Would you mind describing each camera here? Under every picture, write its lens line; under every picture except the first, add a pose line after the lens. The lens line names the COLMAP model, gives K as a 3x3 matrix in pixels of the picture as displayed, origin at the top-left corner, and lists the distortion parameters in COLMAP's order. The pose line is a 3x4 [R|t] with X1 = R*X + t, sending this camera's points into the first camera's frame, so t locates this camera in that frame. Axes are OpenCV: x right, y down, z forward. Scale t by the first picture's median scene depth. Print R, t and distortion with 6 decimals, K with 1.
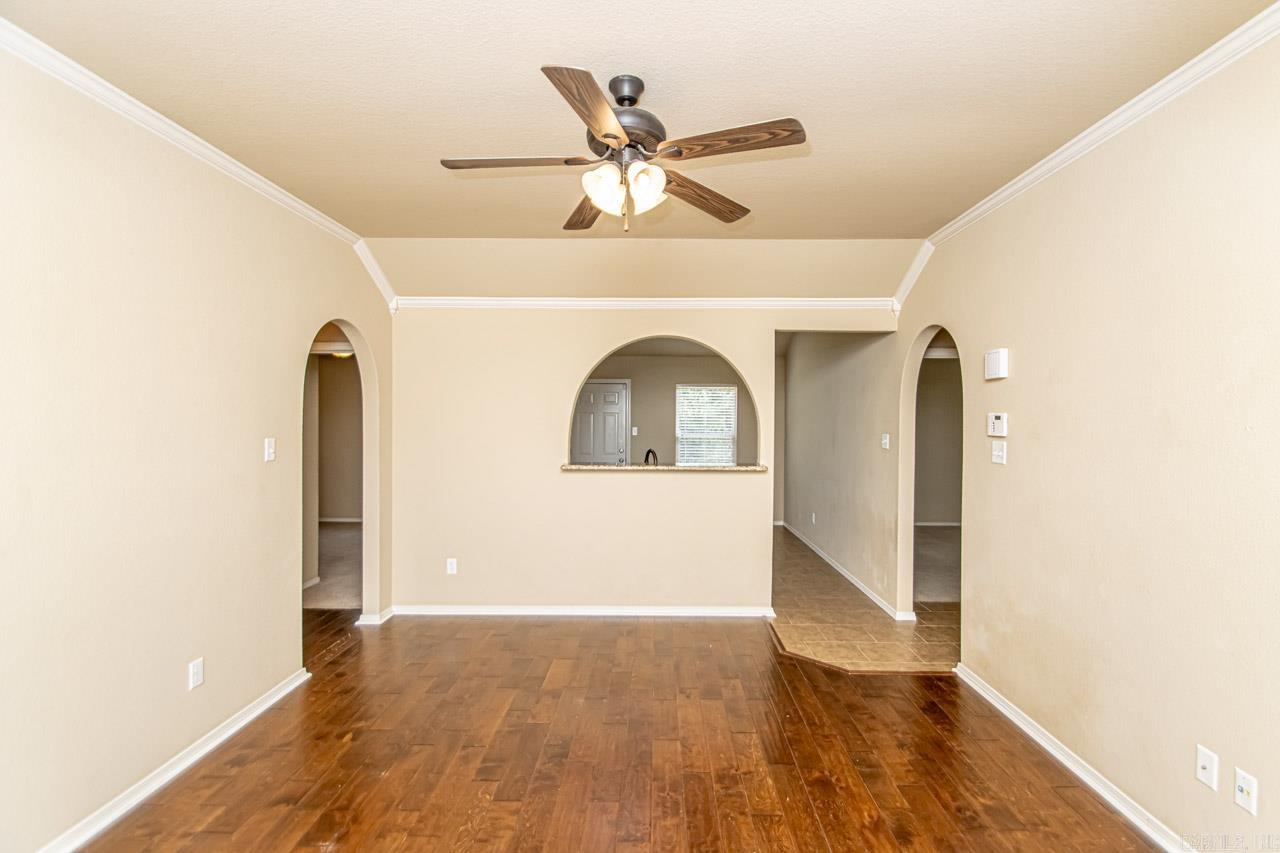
lens RADIAL K [[596.3, 0, 646.5], [0, 596.3, 437.2], [0, 0, 1]] dist [0.016839, -0.017125]
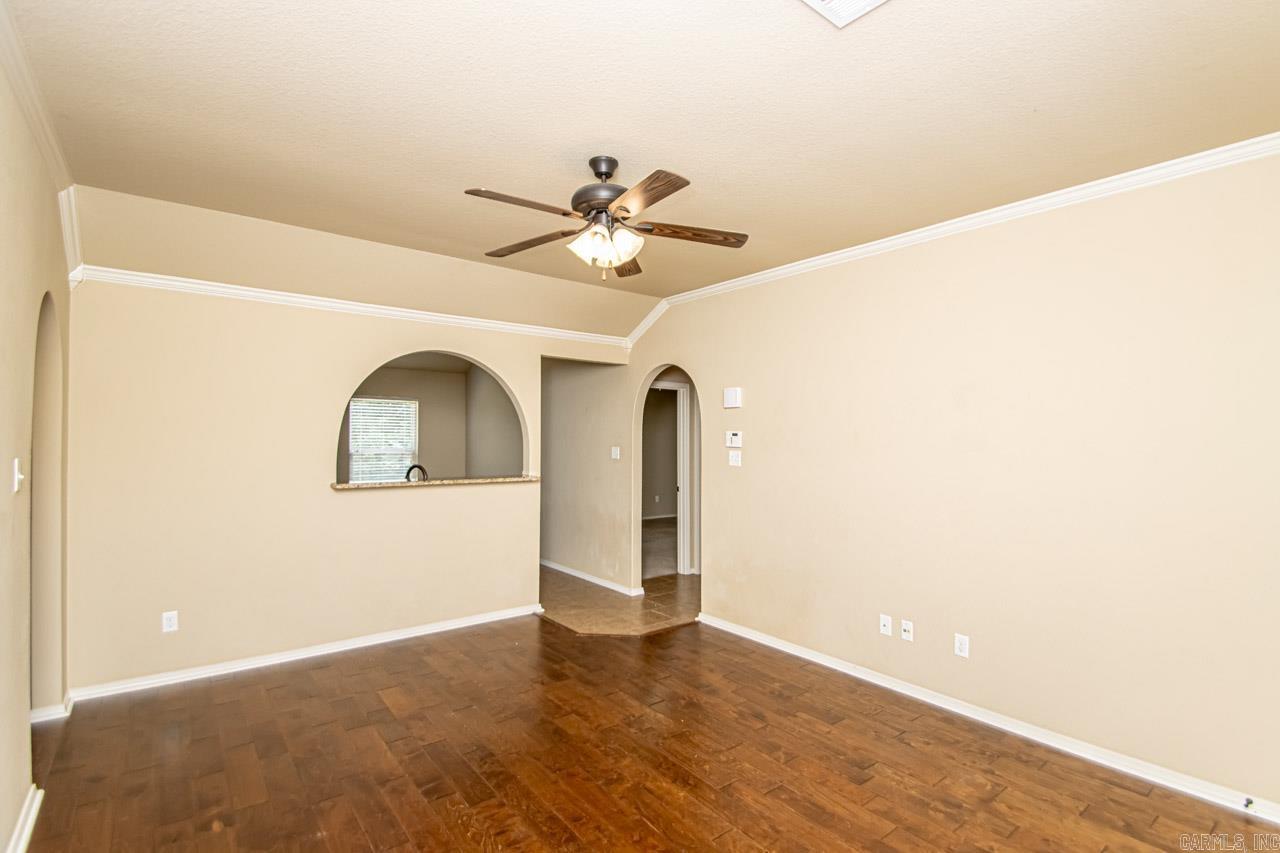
lens RADIAL K [[596.3, 0, 653.1], [0, 596.3, 446.4], [0, 0, 1]] dist [0.016839, -0.017125]
pose [[0.779857, -0.008287, 0.625903, -0.389759], [0.012941, 0.999912, -0.002885, -0.002342], [-0.625825, 0.010349, 0.779895, -0.002900]]
